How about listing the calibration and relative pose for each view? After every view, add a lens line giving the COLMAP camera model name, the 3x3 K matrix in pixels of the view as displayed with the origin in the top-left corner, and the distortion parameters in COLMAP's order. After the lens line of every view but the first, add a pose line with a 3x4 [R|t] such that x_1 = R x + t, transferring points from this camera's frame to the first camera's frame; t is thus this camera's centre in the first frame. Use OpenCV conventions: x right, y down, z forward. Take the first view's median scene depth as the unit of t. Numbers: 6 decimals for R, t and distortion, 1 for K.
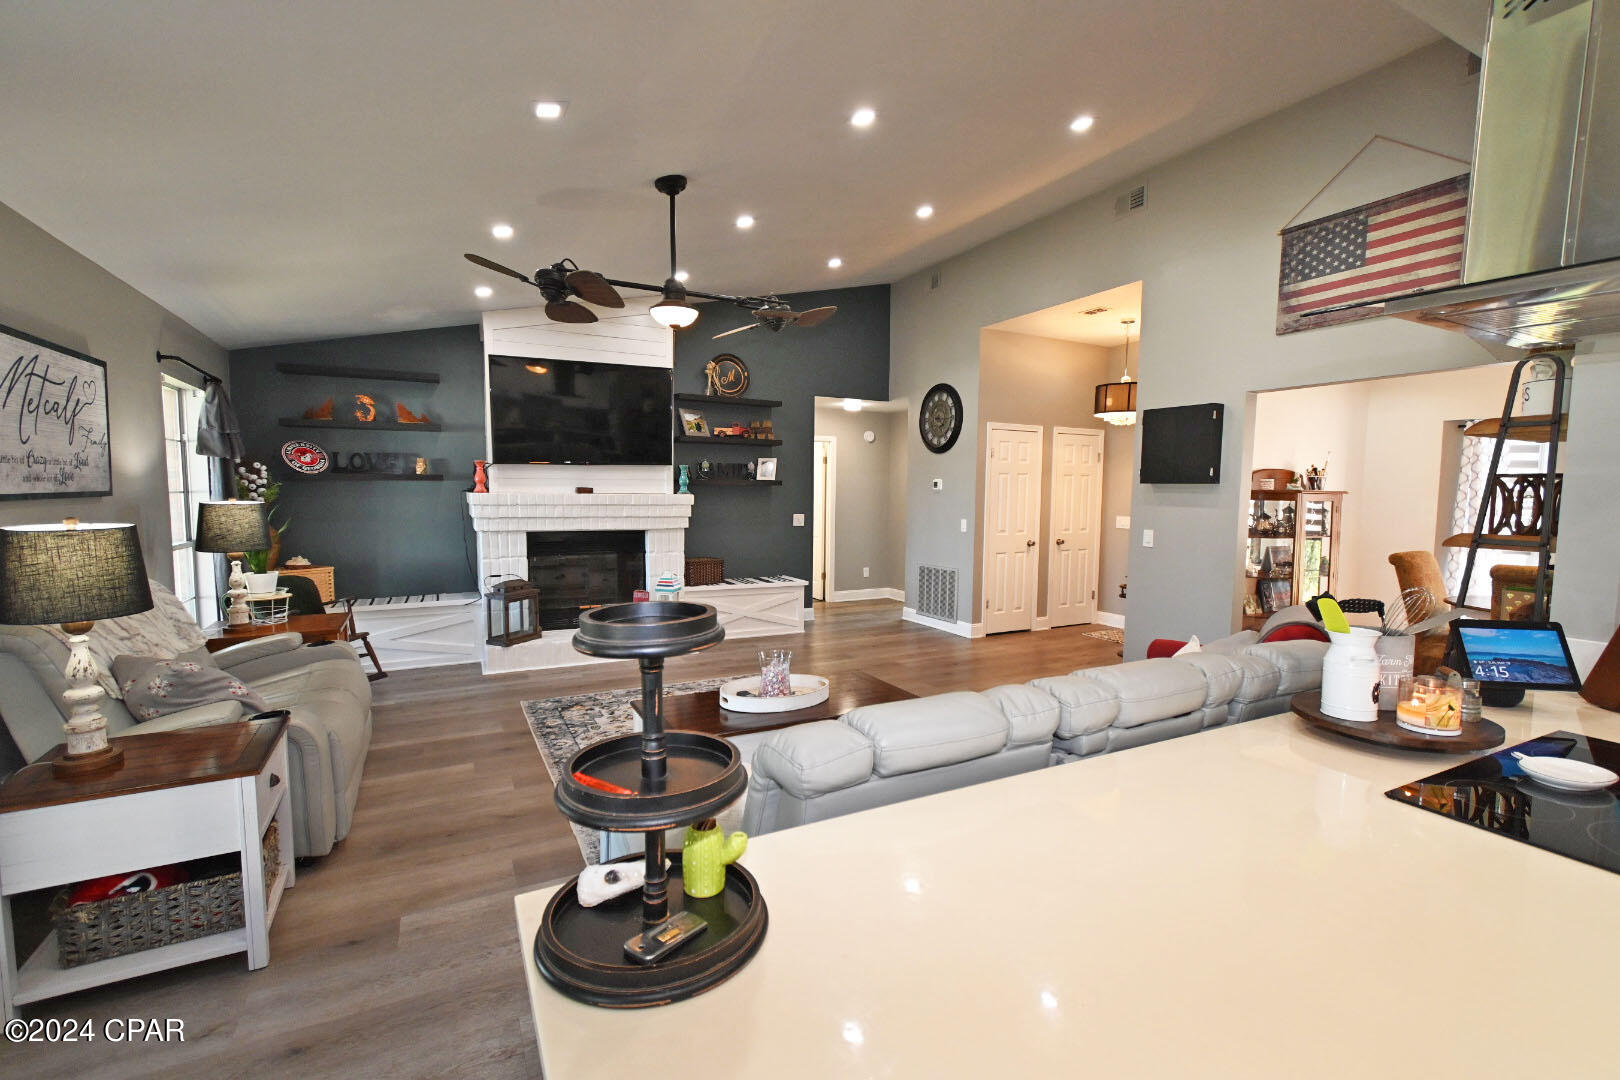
lens RADIAL K [[714.2, 0, 817.4], [0, 714.2, 551.6], [0, 0, 1]] dist [0.009380, -0.004571]
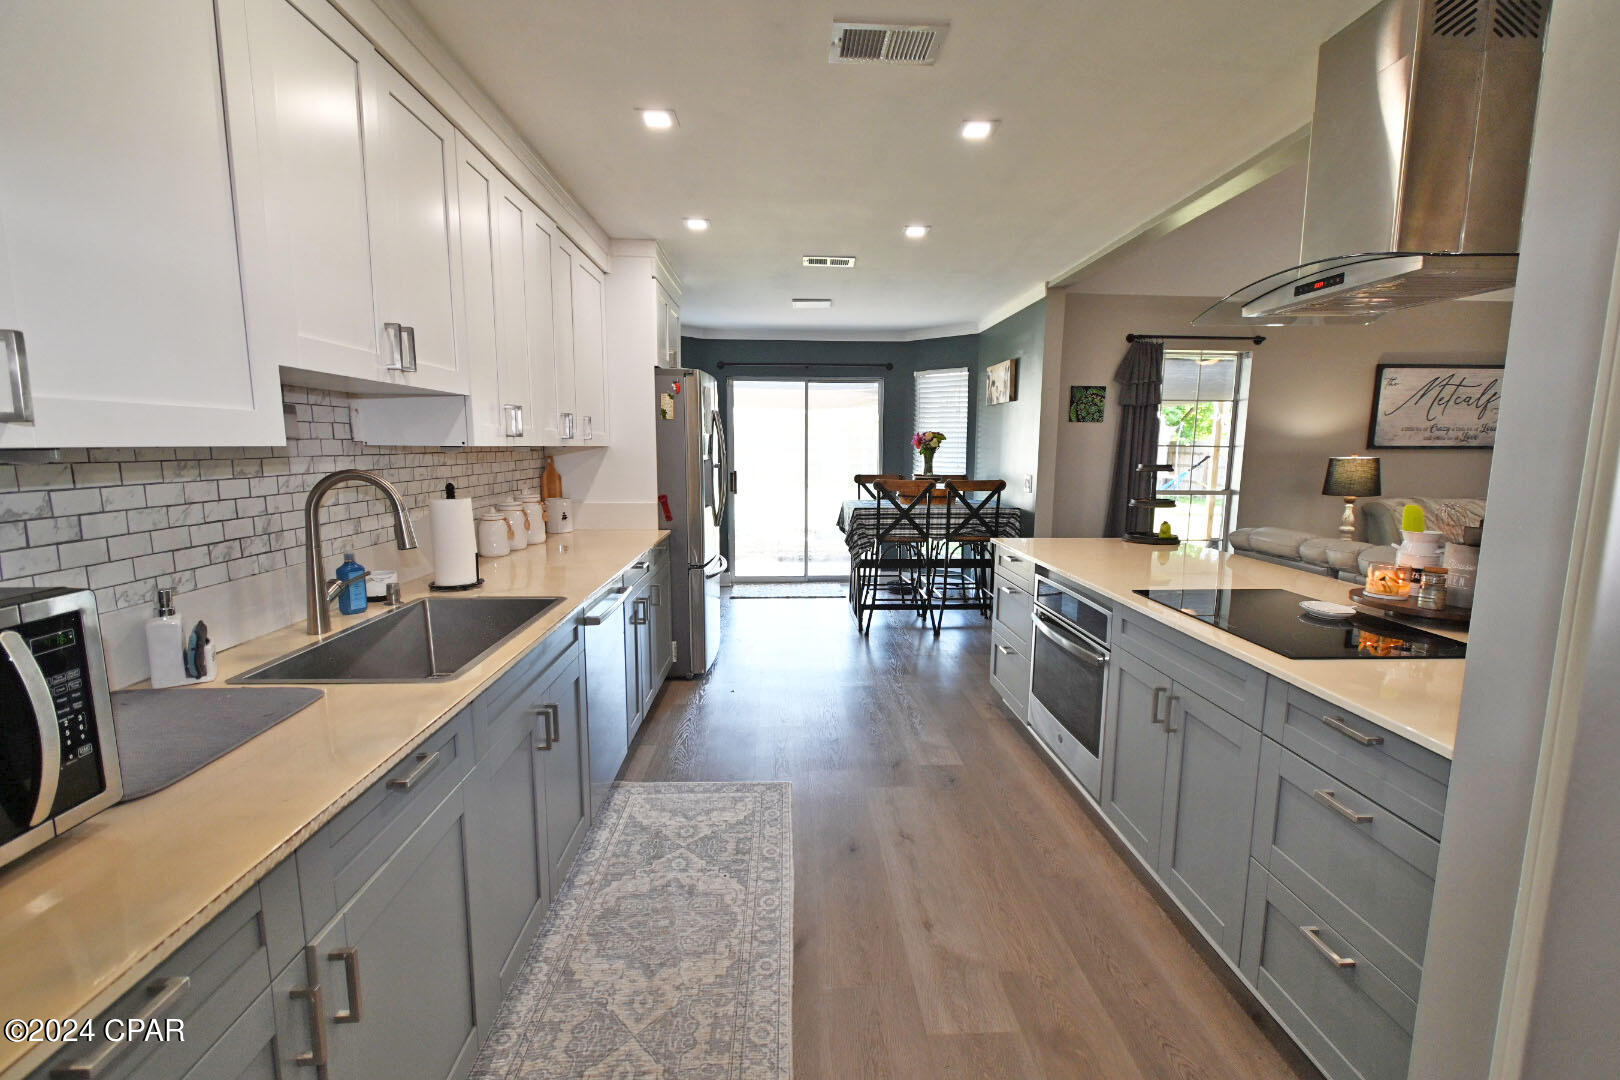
lens RADIAL K [[714.2, 0, 816.6], [0, 714.2, 545.1], [0, 0, 1]] dist [0.009380, -0.004571]
pose [[-0.420280, 0.115638, -0.899996, 0.720984], [-0.089141, 0.981787, 0.167774, 0.003675], [0.903005, 0.150739, -0.402318, 0.149136]]
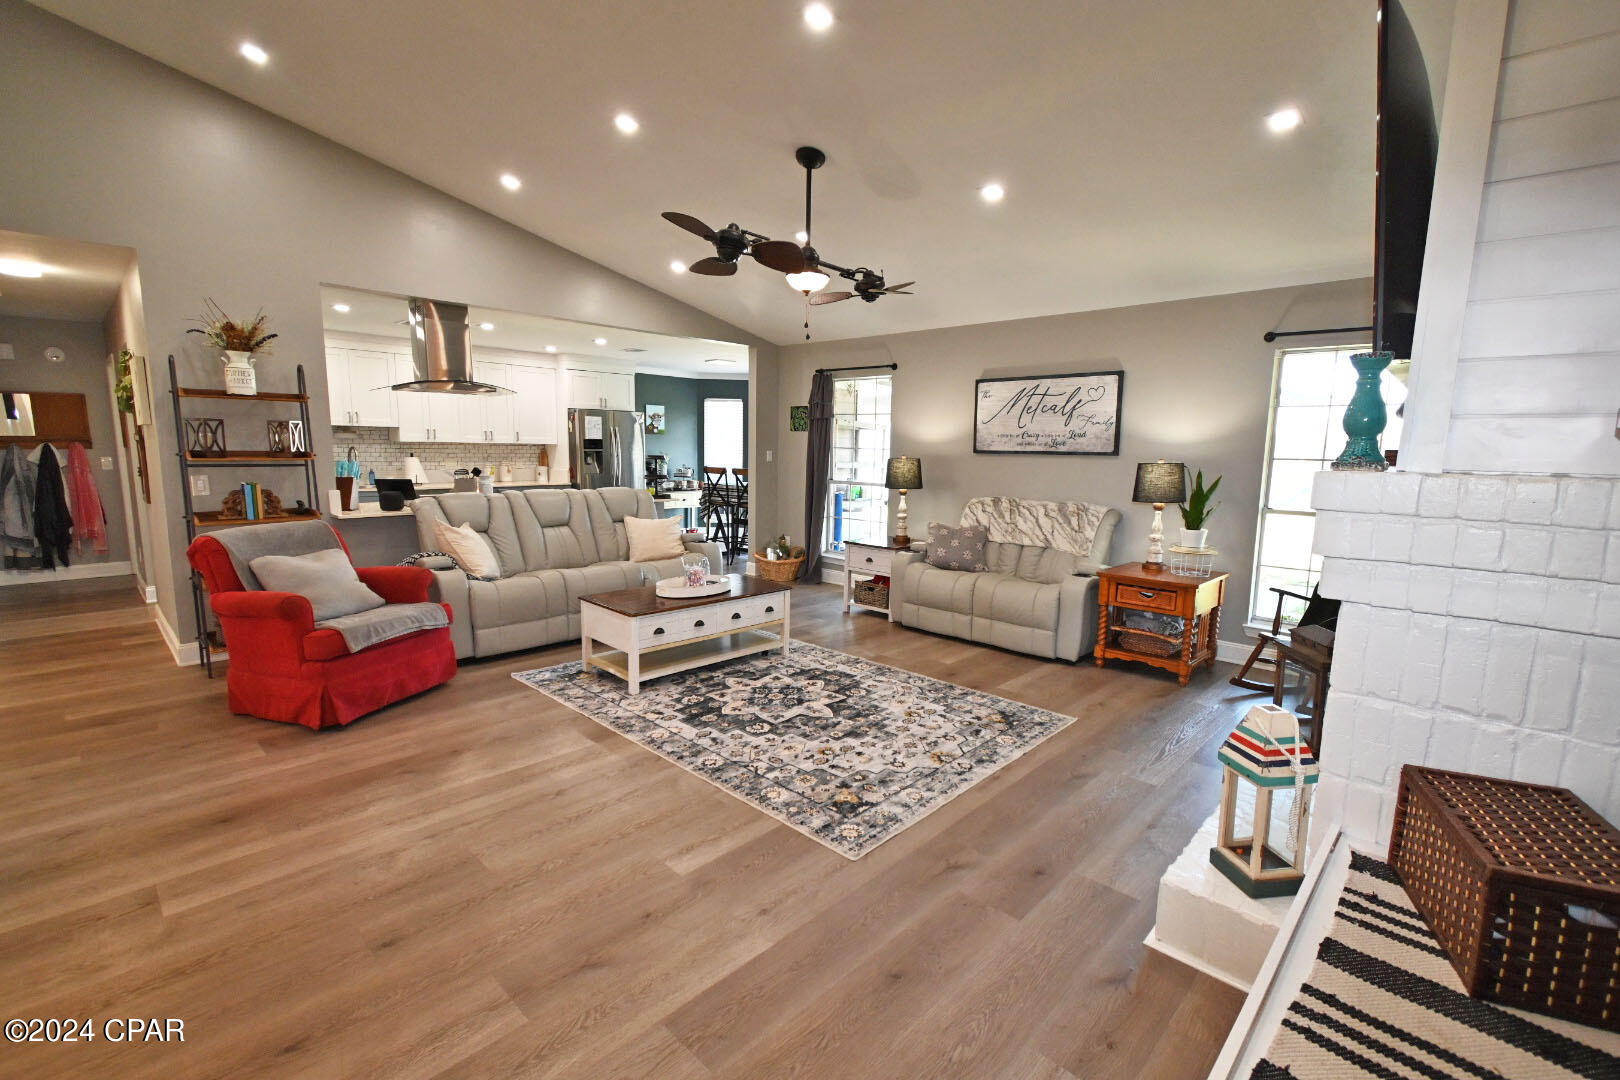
lens RADIAL K [[714.2, 0, 817.1], [0, 714.2, 546.6], [0, 0, 1]] dist [0.009380, -0.004571]
pose [[-0.948378, 0.018938, -0.316577, 0.094021], [-0.053946, 0.974035, 0.219875, -0.119768], [0.312521, 0.225603, -0.922732, 1.422036]]
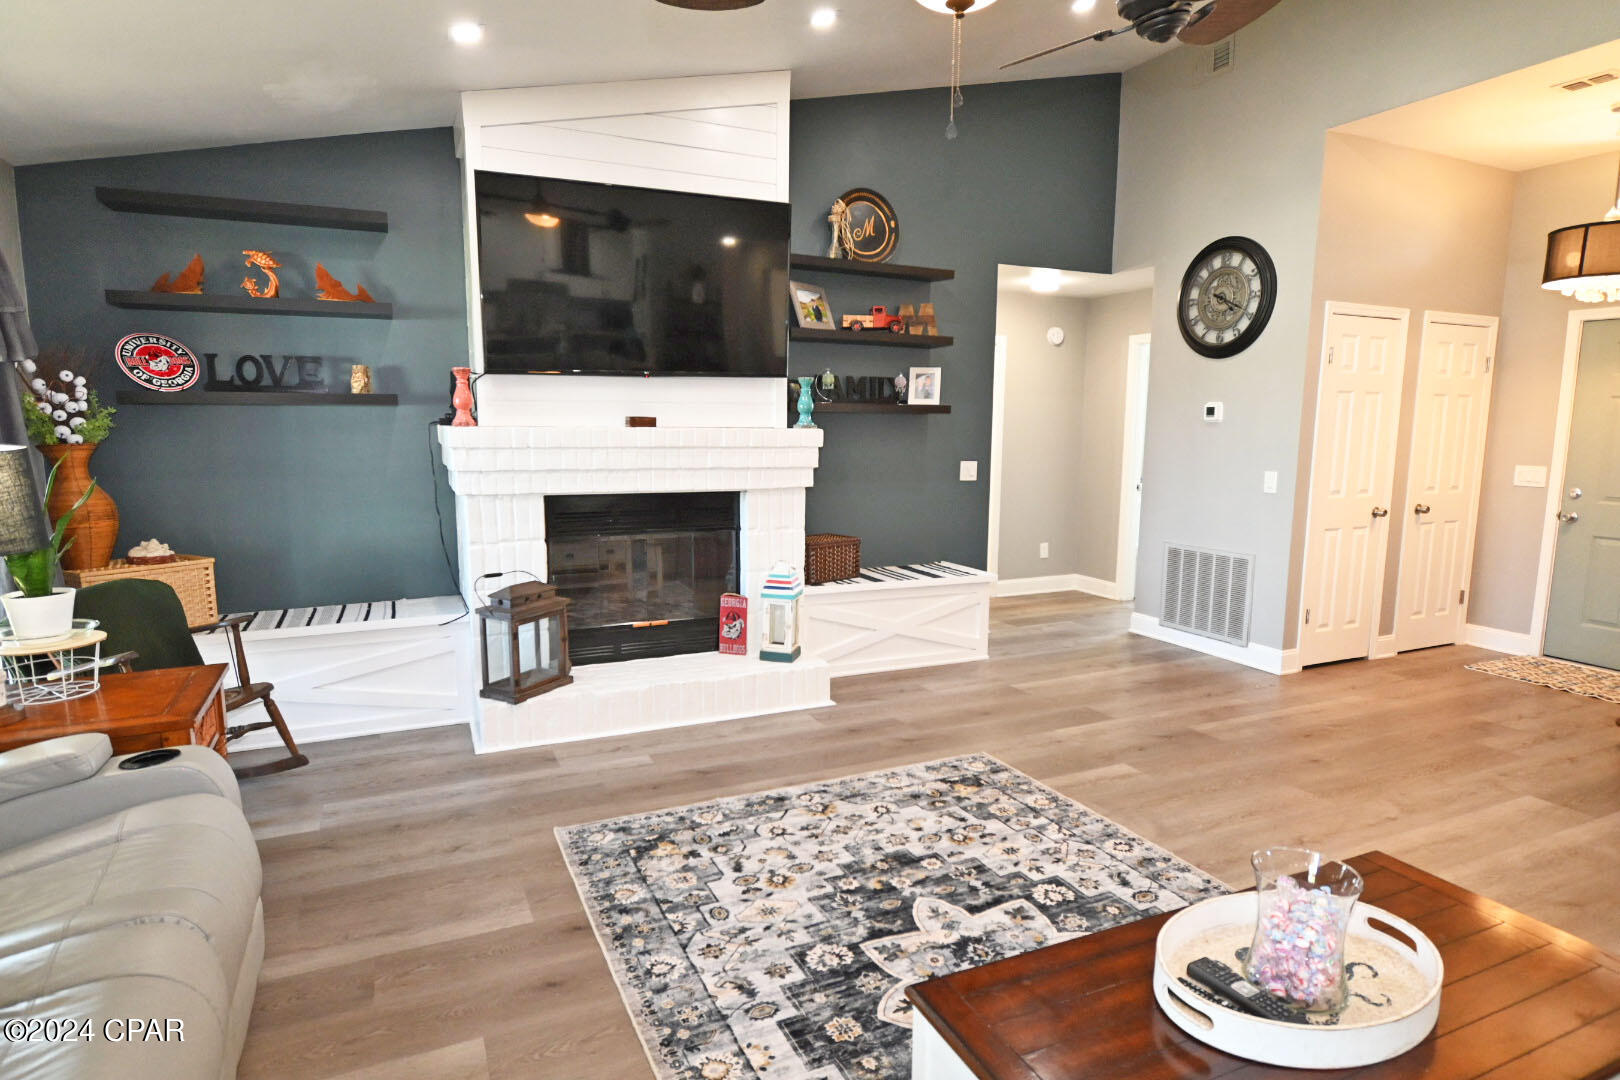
lens RADIAL K [[898.3, 0, 816.2], [0, 898.3, 552.8], [0, 0, 1]] dist [0.001501, -0.000953]
pose [[0.998944, 0.005870, -0.045564, -0.173668], [-0.003193, 0.998276, 0.058602, -0.027184], [0.045830, -0.058394, 0.997241, 0.326377]]
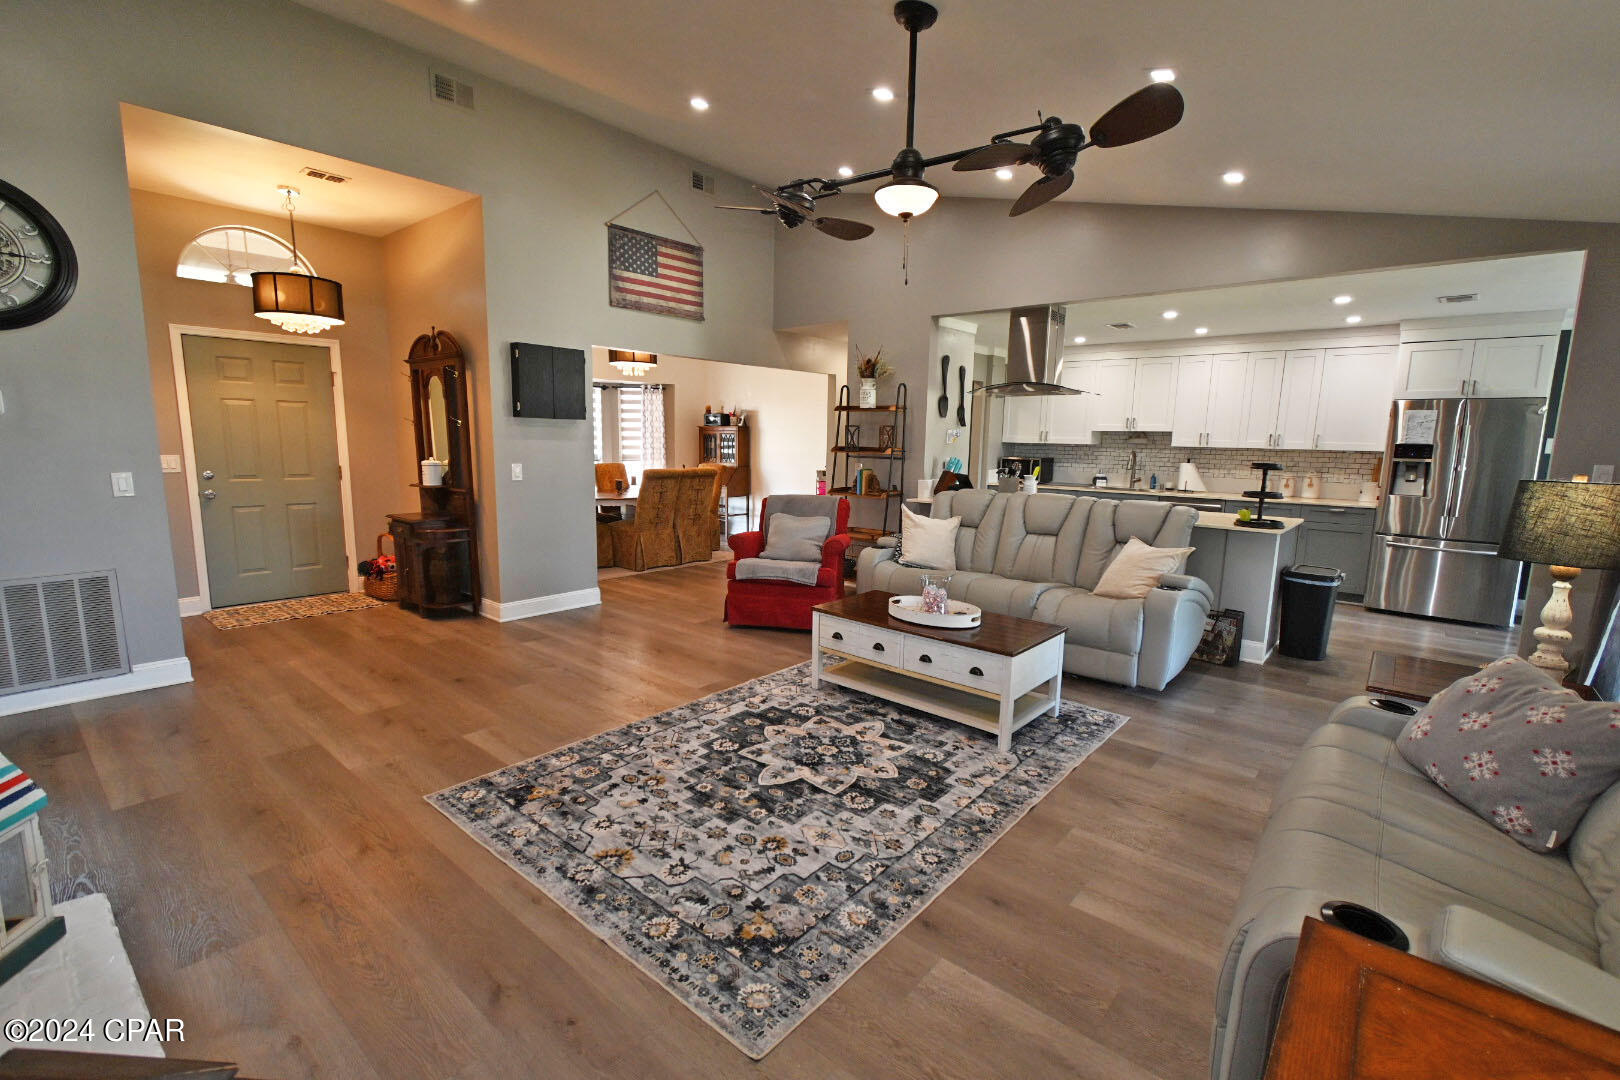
lens RADIAL K [[714.2, 0, 829.4], [0, 714.2, 548.7], [0, 0, 1]] dist [0.009380, -0.004571]
pose [[-0.379083, -0.159909, 0.911442, -0.622759], [0.058082, 0.978902, 0.195902, -0.082410], [-0.923538, 0.127201, -0.361797, 0.944182]]
